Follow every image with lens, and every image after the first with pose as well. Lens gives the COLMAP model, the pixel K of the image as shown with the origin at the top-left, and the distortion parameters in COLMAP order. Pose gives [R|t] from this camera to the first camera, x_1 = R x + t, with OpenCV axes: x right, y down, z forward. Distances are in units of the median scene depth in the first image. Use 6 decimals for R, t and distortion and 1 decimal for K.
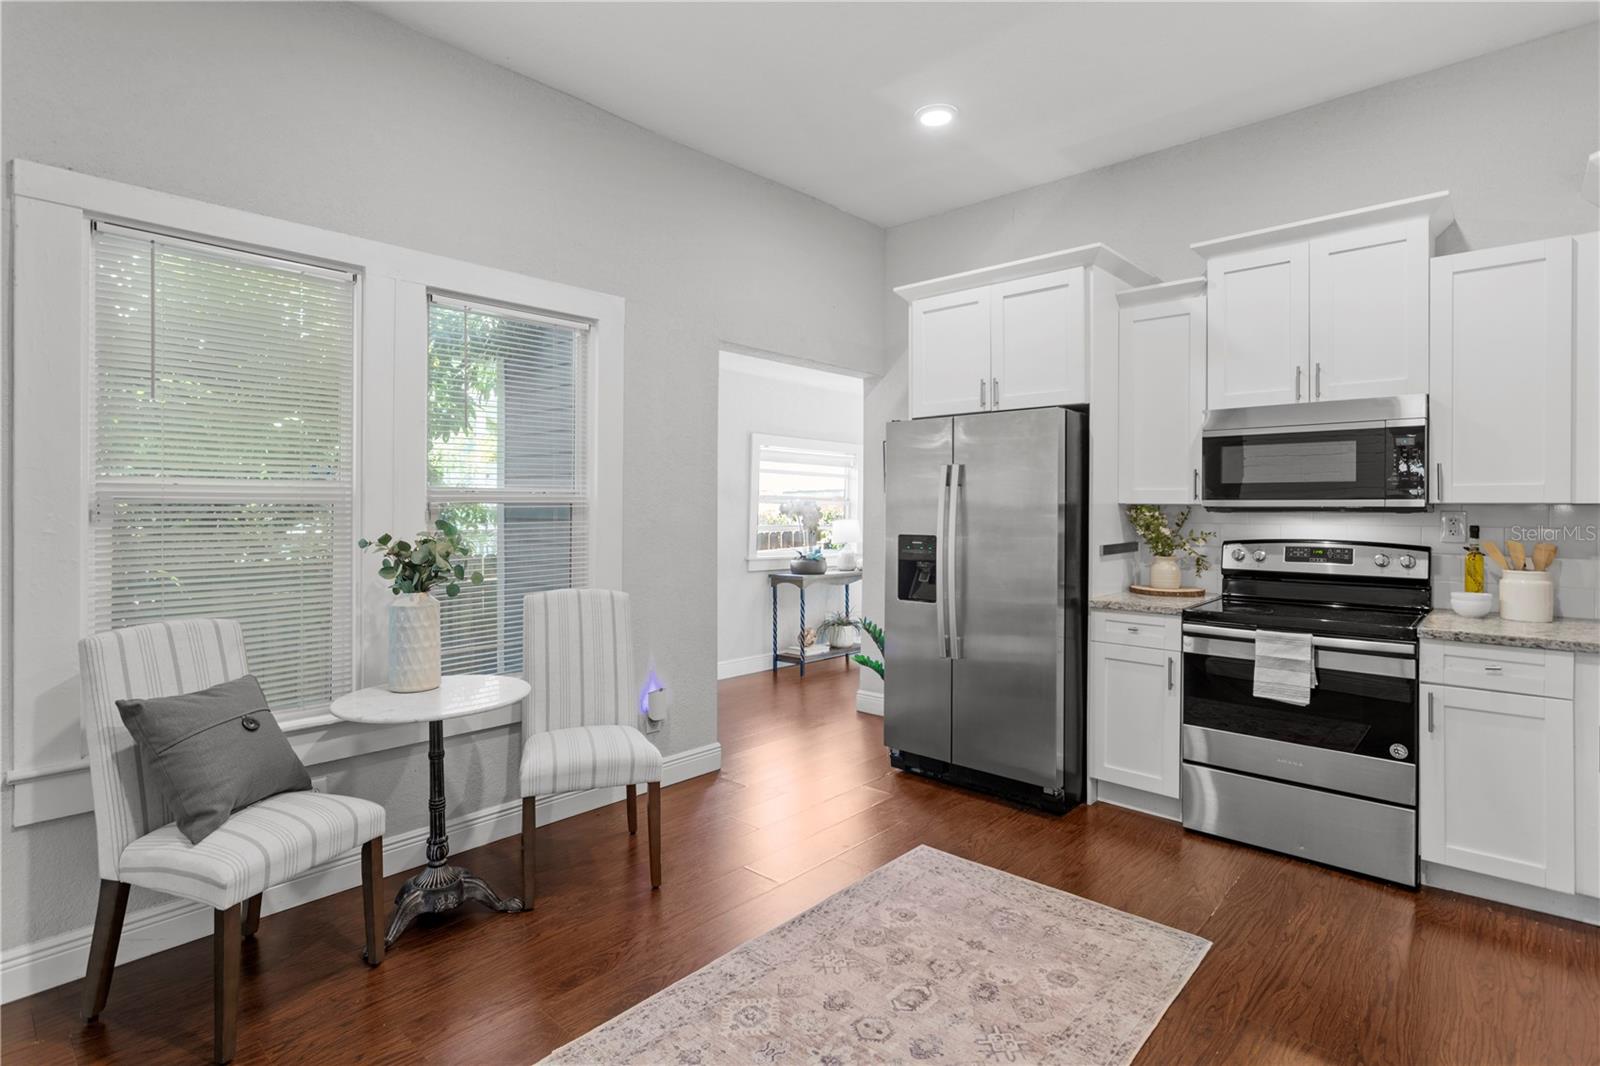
lens RADIAL K [[777.0, 0, 795.6], [0, 777.0, 521.4], [0, 0, 1]] dist [0.000087, 0.000005]
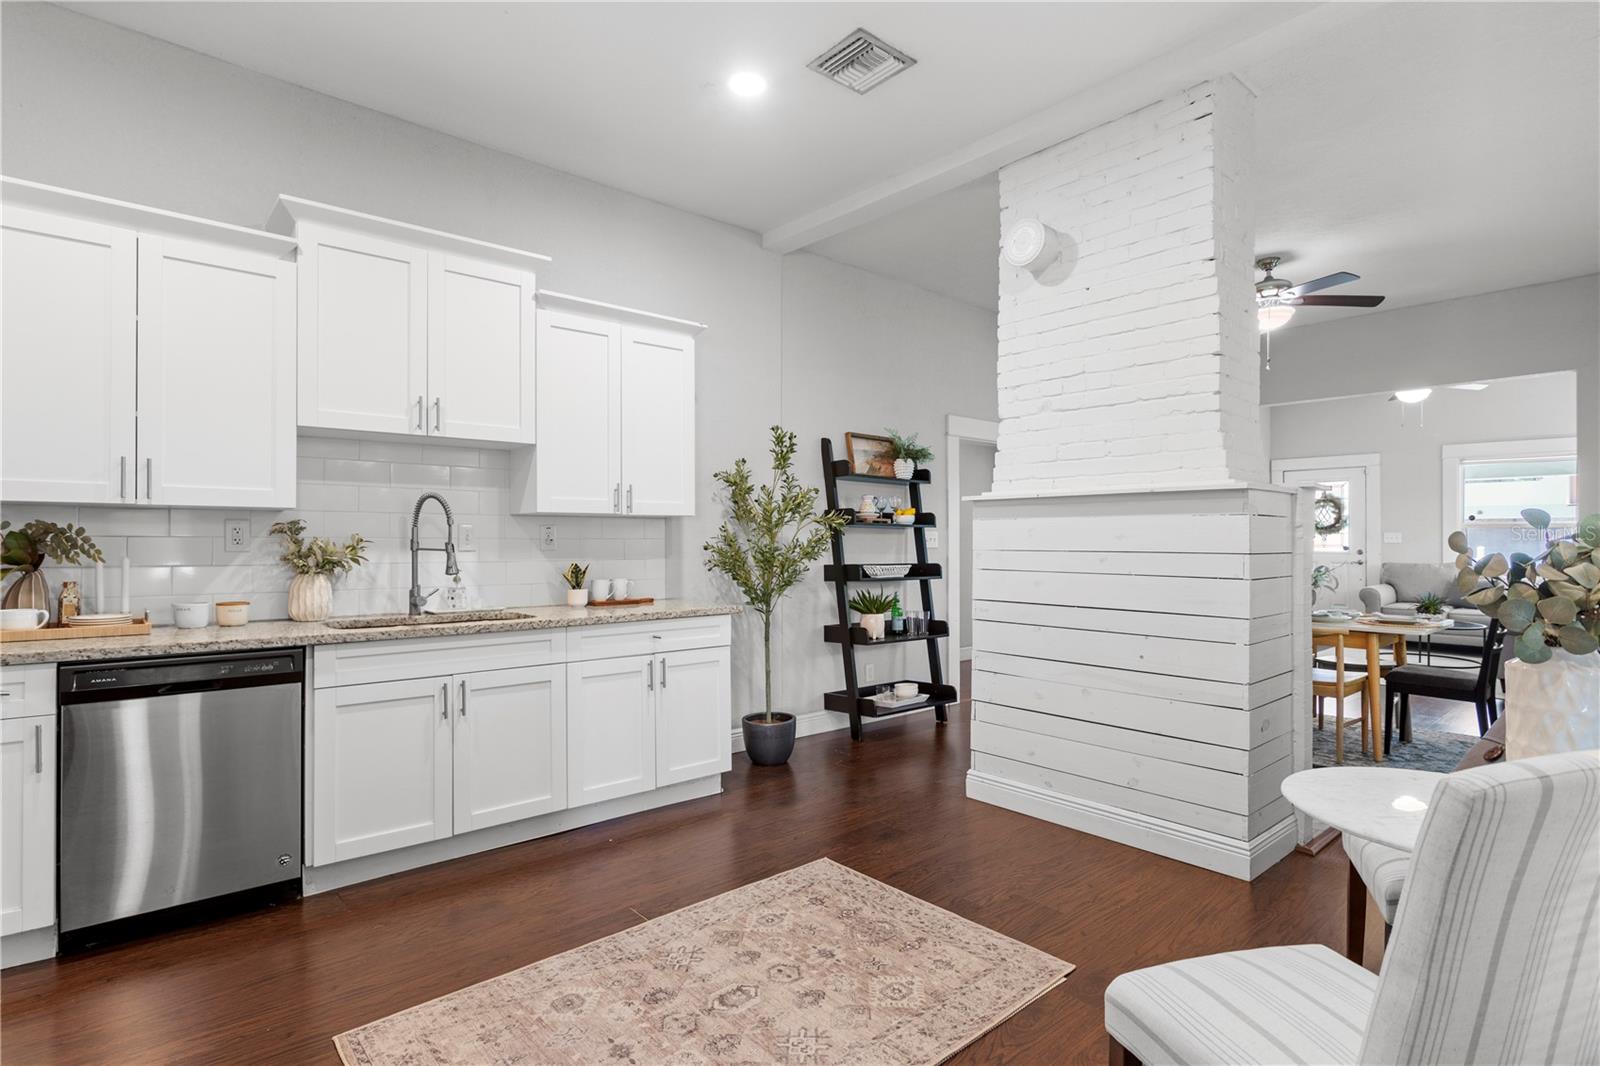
lens RADIAL K [[713.3, 0, 802.6], [0, 713.3, 534.5], [0, 0, 1]] dist [-0.000467, -0.000025]
pose [[-0.994114, 0.003334, 0.108288, -0.037691], [0.004436, 0.999941, 0.009937, 0.012042], [-0.108248, 0.010359, -0.994070, 1.922036]]
